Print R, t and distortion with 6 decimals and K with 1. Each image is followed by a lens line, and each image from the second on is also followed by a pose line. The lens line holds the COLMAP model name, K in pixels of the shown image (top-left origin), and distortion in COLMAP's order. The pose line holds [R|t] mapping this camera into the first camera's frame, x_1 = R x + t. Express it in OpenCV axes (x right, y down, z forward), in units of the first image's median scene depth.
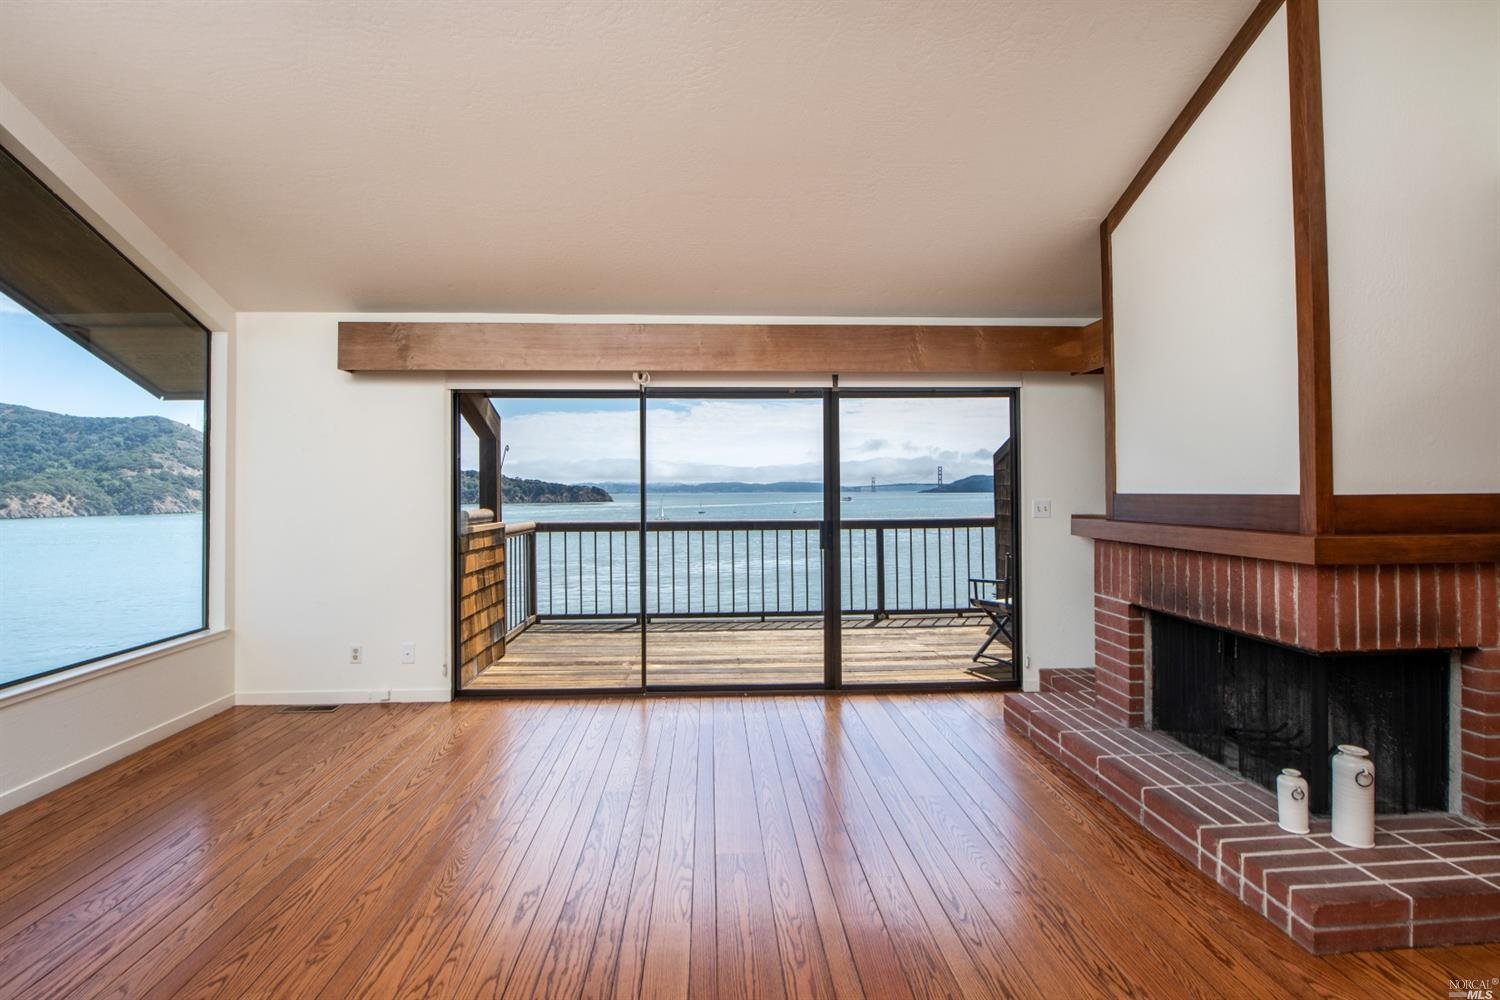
lens RADIAL K [[670.3, 0, 750.0], [0, 670.3, 500.0], [0, 0, 1]] dist [-0.020517, 0.000137]
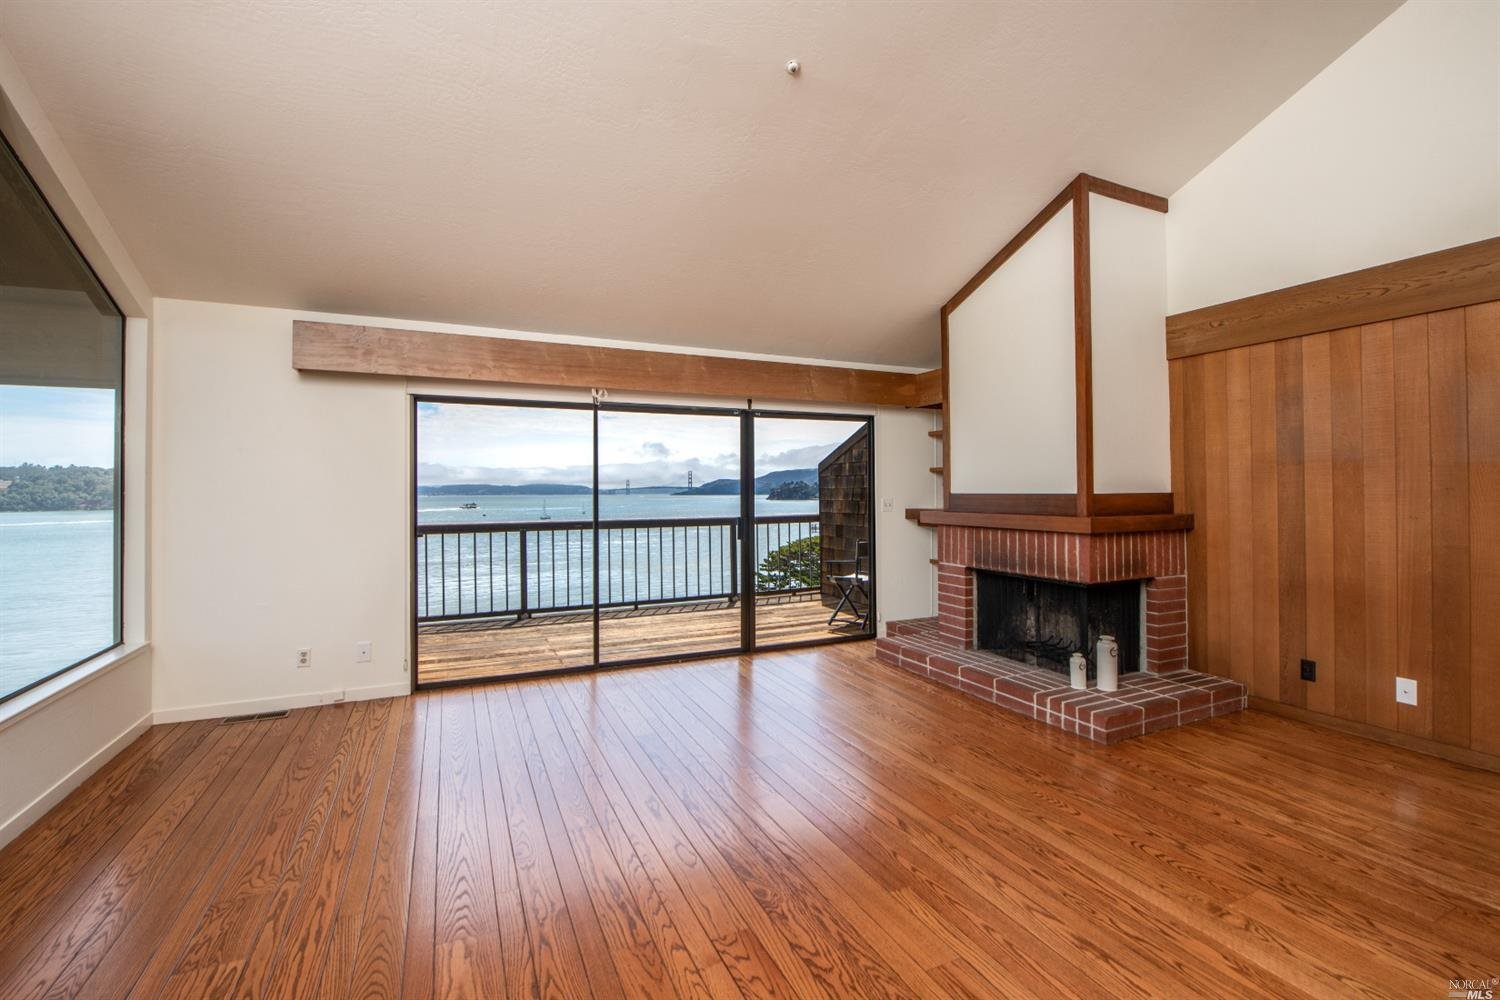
lens RADIAL K [[644.3, 0, 762.8], [0, 644.3, 502.8], [0, 0, 1]] dist [-0.016589, 0.000311]
pose [[0.924307, -0.005991, 0.381604, -0.338929], [0.005266, 0.999982, 0.002943, 0.004211], [-0.381614, -0.000711, 0.924321, -0.138074]]
